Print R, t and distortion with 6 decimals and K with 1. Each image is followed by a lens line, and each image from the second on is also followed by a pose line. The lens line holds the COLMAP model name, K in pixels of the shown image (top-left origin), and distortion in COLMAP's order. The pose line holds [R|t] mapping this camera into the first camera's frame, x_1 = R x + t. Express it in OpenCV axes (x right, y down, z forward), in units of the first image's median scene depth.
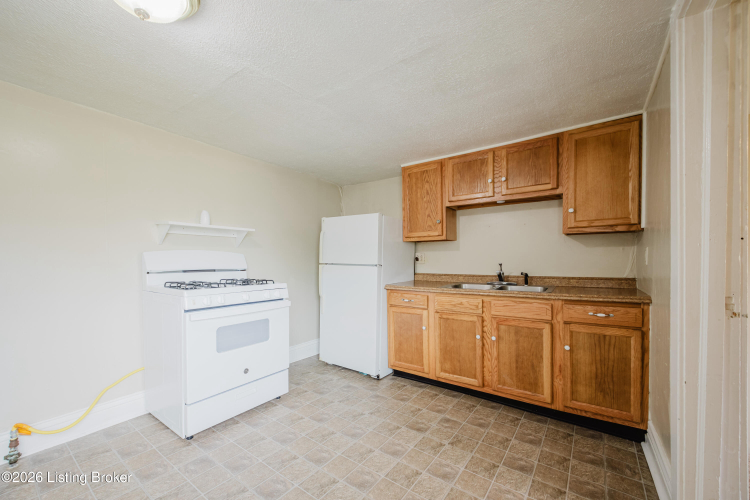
lens RADIAL K [[297.0, 0, 368.4], [0, 297.0, 266.9], [0, 0, 1]] dist [0.006702, -0.000162]
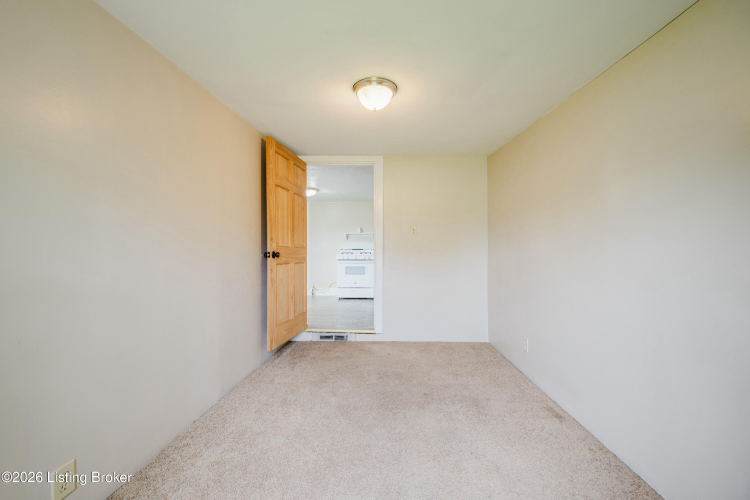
lens RADIAL K [[297.0, 0, 377.8], [0, 297.0, 250.6], [0, 0, 1]] dist [0.006702, -0.000162]
pose [[0.567962, 0.000595, -0.823055, 1.946508], [-0.019240, 0.999736, -0.012554, 0.059536], [0.822830, 0.022966, 0.567823, -0.433657]]
